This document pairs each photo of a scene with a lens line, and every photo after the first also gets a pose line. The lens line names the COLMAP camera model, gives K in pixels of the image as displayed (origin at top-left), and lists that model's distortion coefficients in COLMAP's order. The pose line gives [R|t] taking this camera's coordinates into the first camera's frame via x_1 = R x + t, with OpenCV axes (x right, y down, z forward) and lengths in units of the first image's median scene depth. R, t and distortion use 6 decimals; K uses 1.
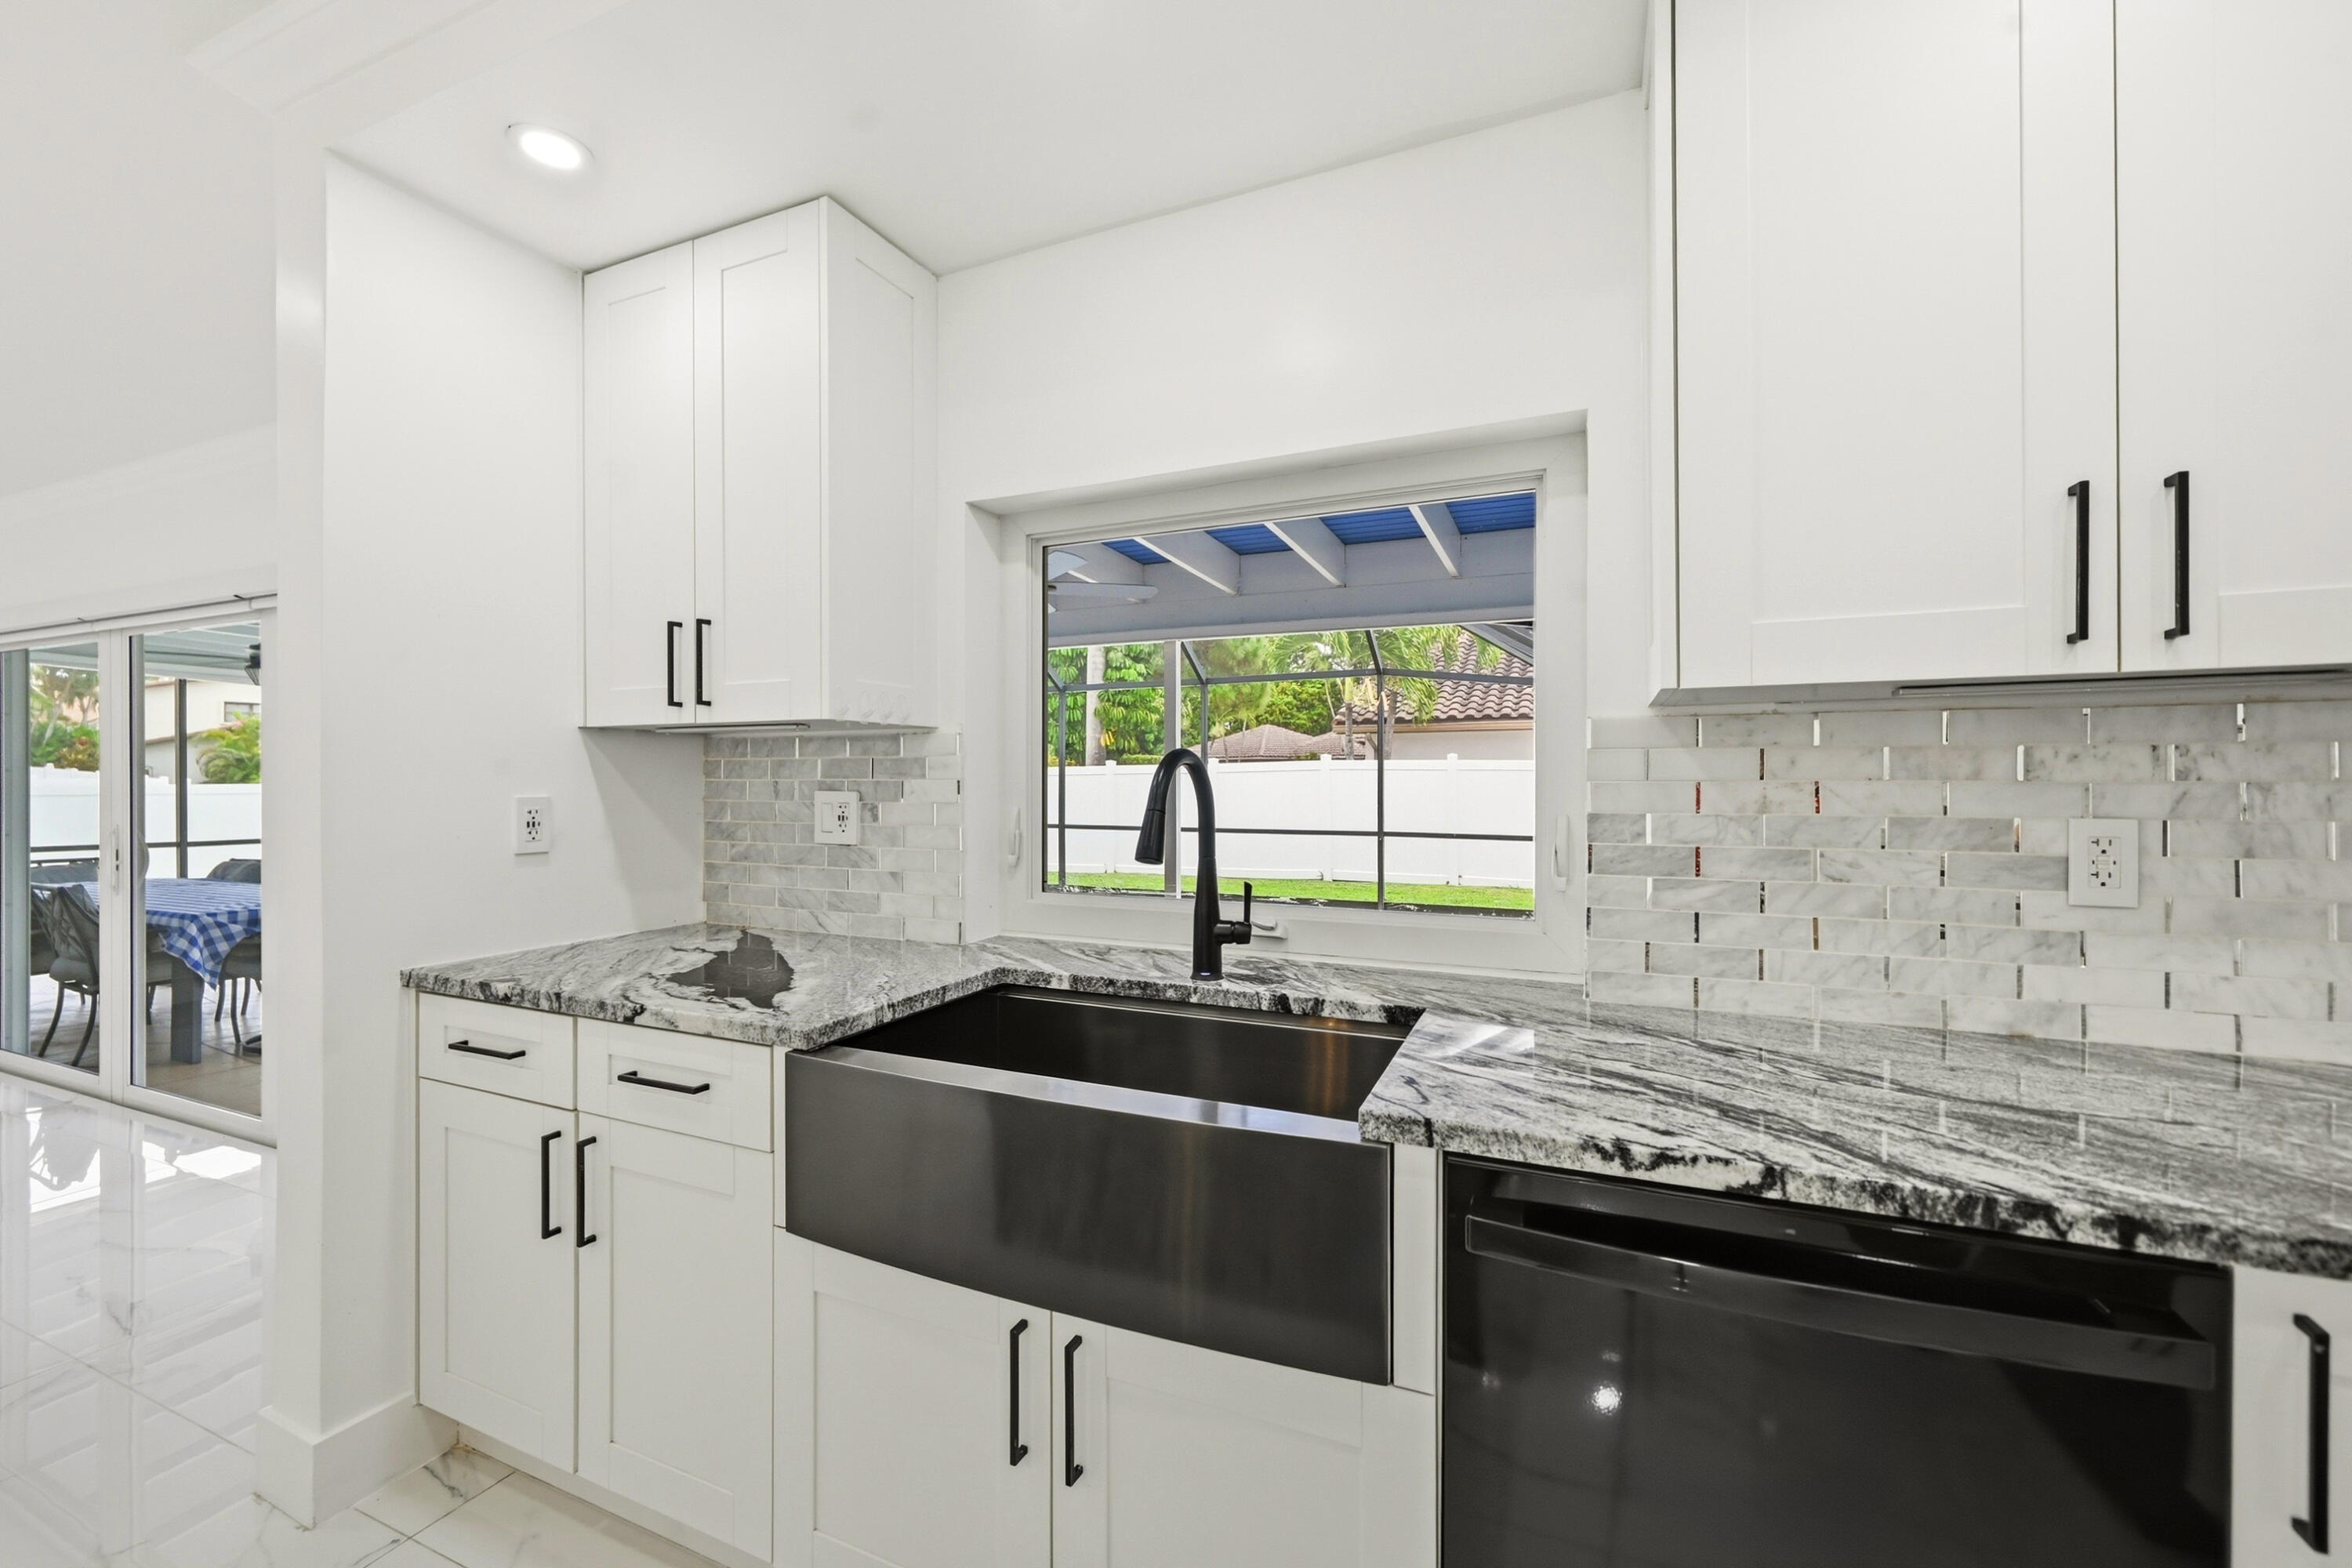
lens RADIAL K [[978.6, 0, 1140.7], [0, 978.6, 803.7], [0, 0, 1]] dist [0.001280, 0.000350]
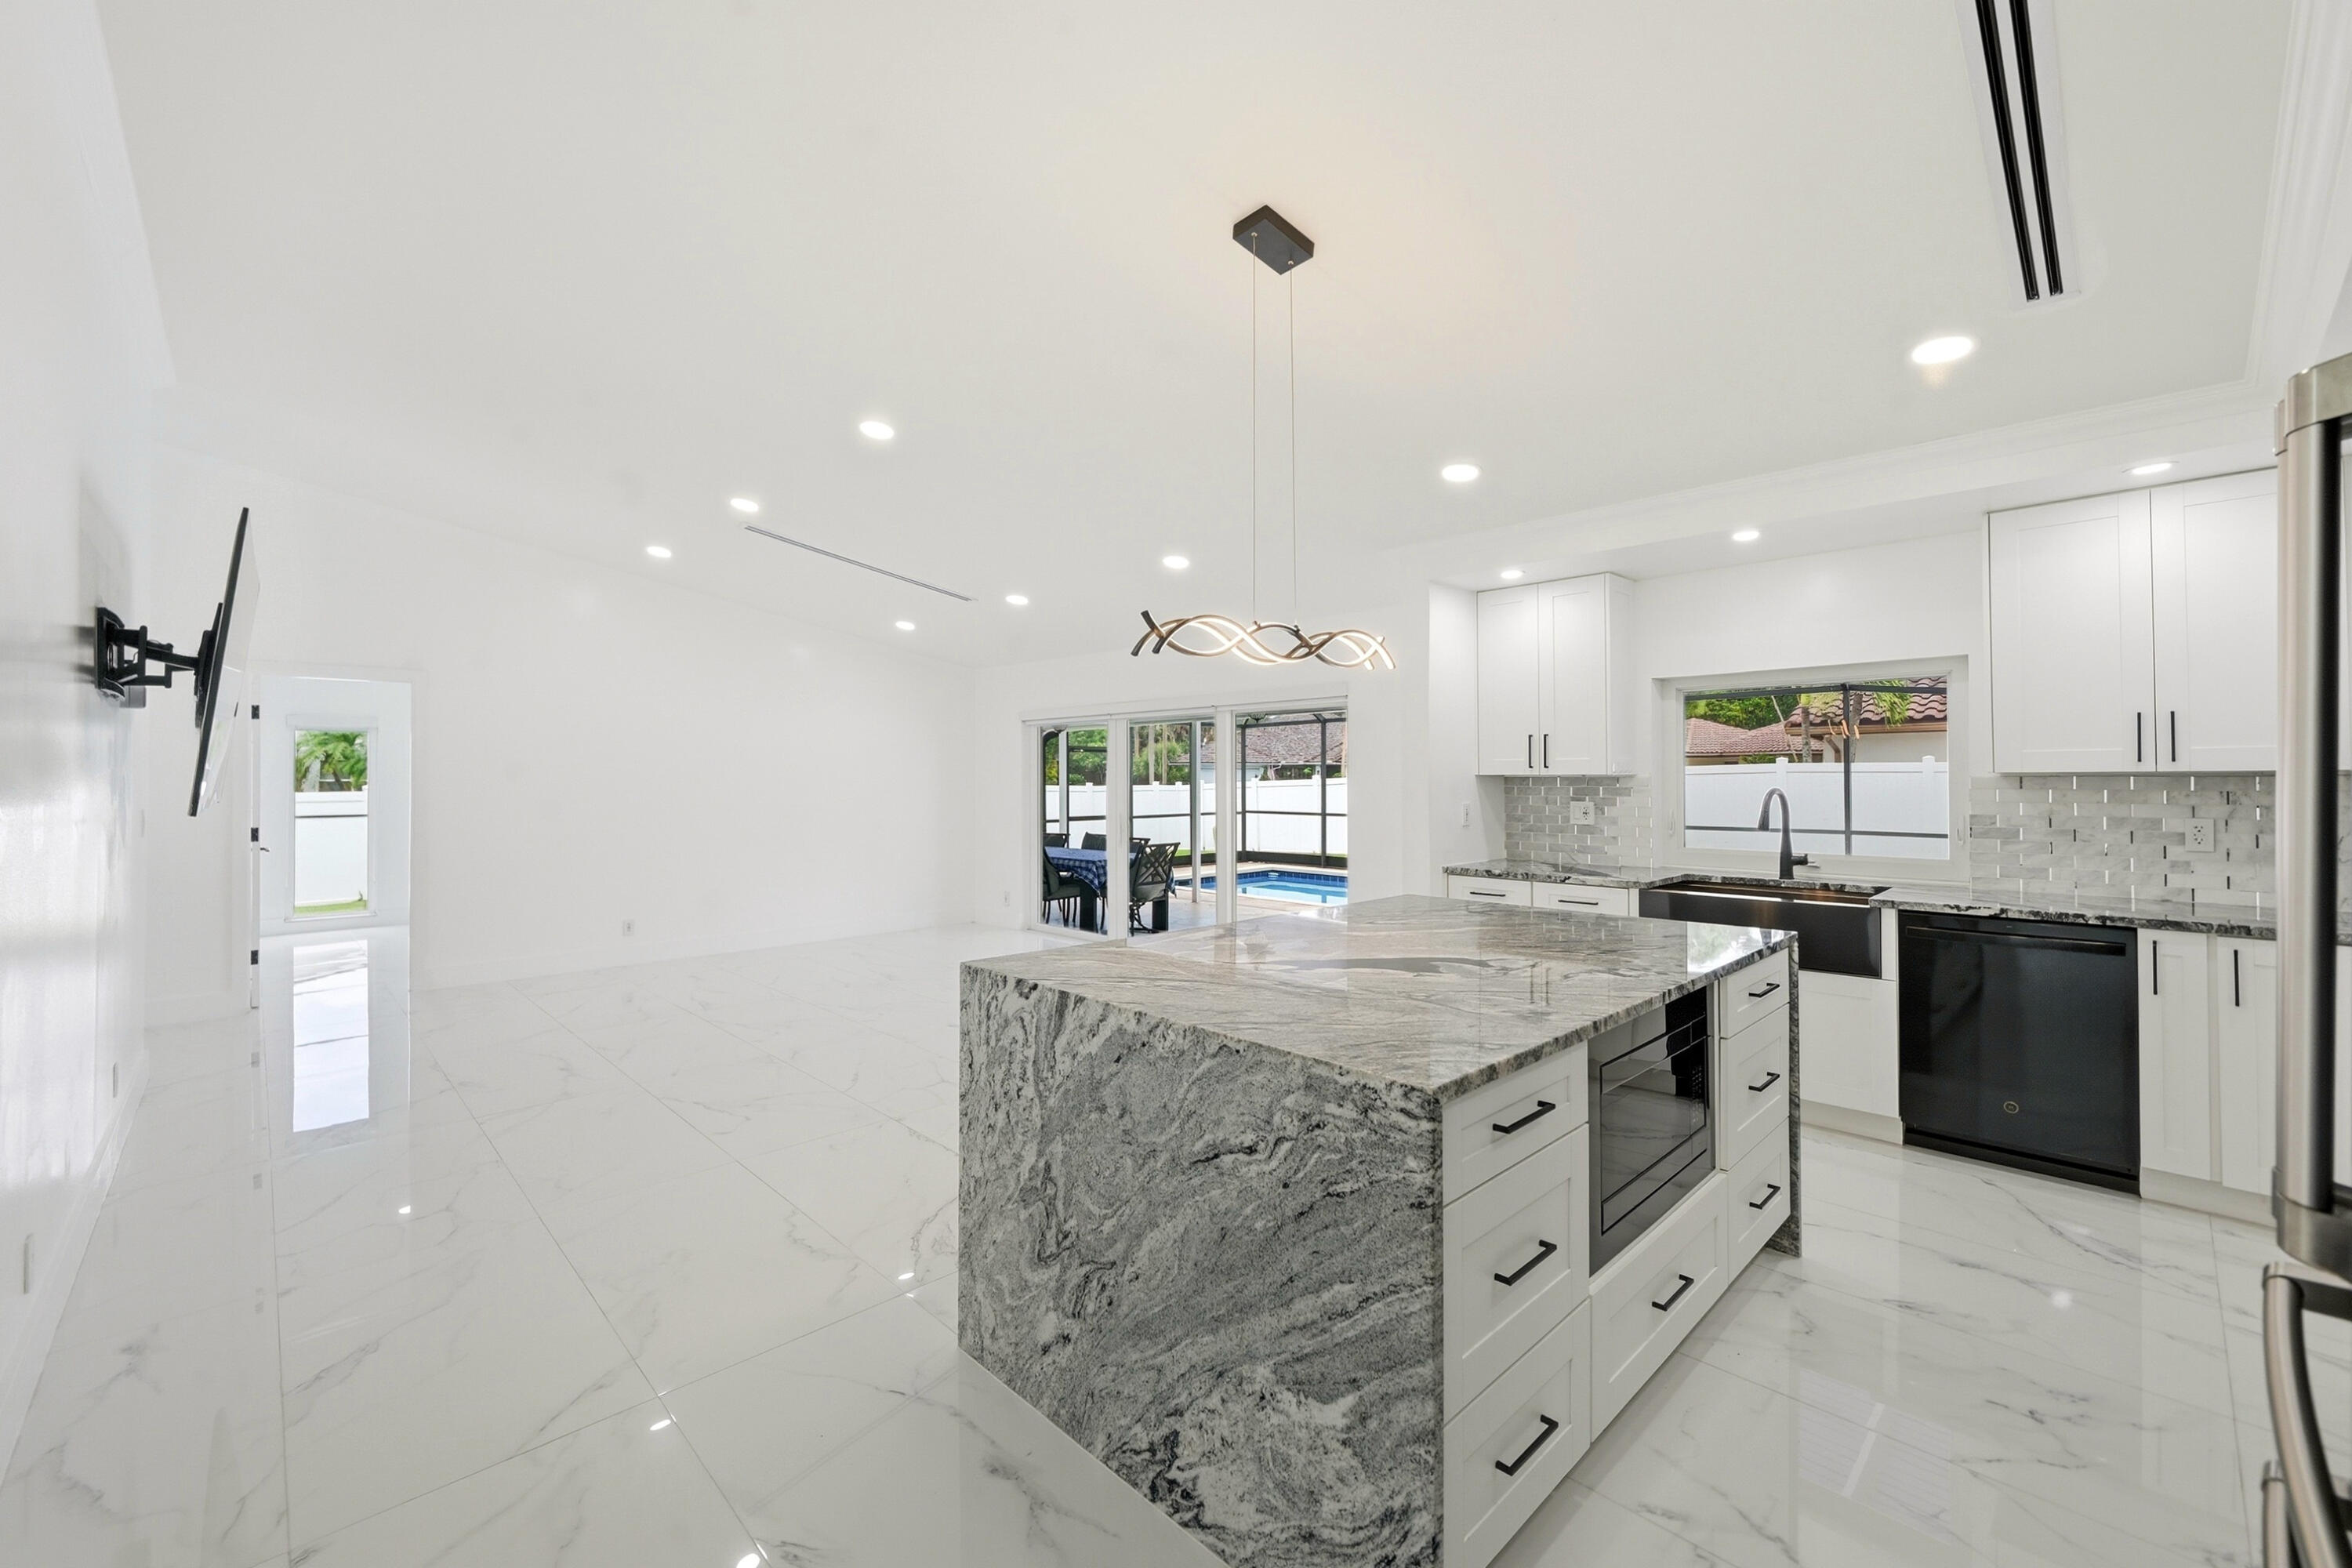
lens RADIAL K [[947.7, 0, 1161.8], [0, 947.7, 774.3], [0, 0, 1]] dist [-0.000986, 0.000142]
pose [[0.929132, -0.004091, -0.369724, -0.536467], [-0.006118, 0.999632, -0.026435, -0.015376], [0.369696, 0.026823, 0.928765, -1.902884]]
